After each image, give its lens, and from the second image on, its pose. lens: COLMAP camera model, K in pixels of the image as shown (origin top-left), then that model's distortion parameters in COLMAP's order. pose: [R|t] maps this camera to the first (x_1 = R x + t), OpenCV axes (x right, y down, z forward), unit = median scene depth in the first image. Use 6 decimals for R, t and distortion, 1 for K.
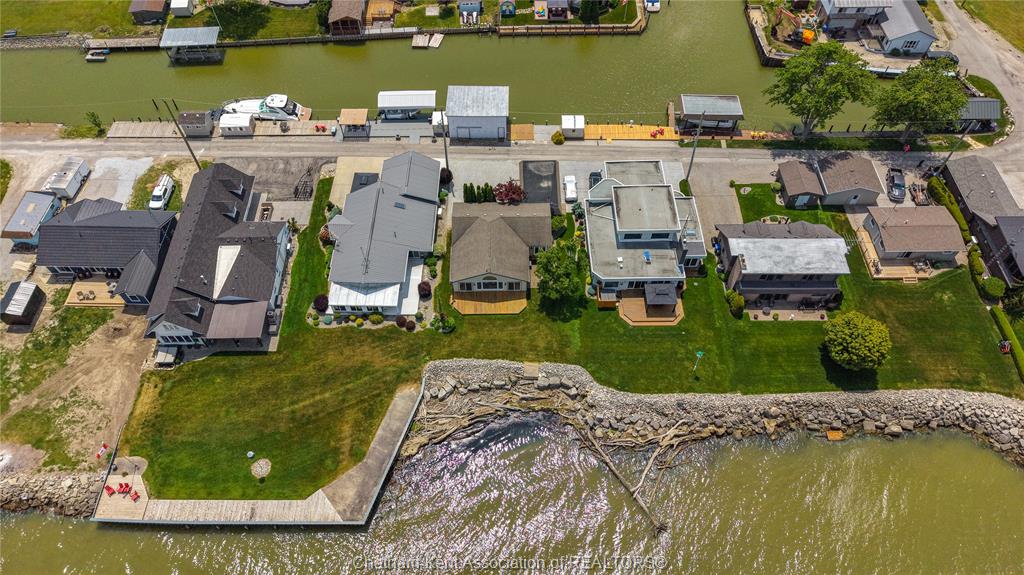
lens RADIAL K [[678.7, 0, 512.0], [0, 678.7, 287.5], [0, 0, 1]] dist [0.119952, -0.277883]
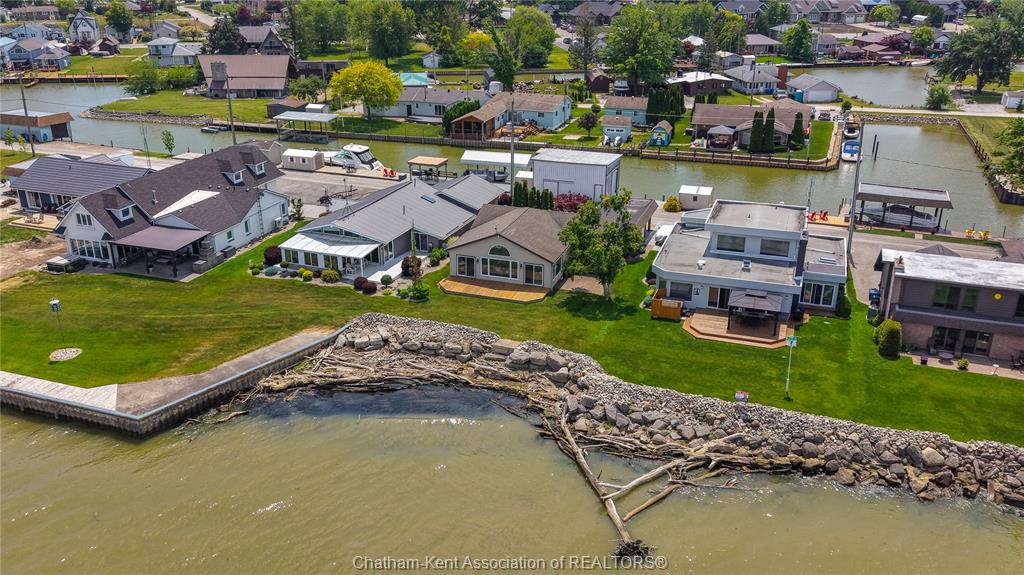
lens RADIAL K [[854.5, 0, 512.0], [0, 854.5, 287.5], [0, 0, 1]] dist [0.081548, -0.142326]
pose [[0.941071, 0.130330, -0.312087, 0.255897], [-0.276518, 0.827821, -0.488109, 0.439974], [0.194737, 0.545643, 0.815077, 0.331114]]
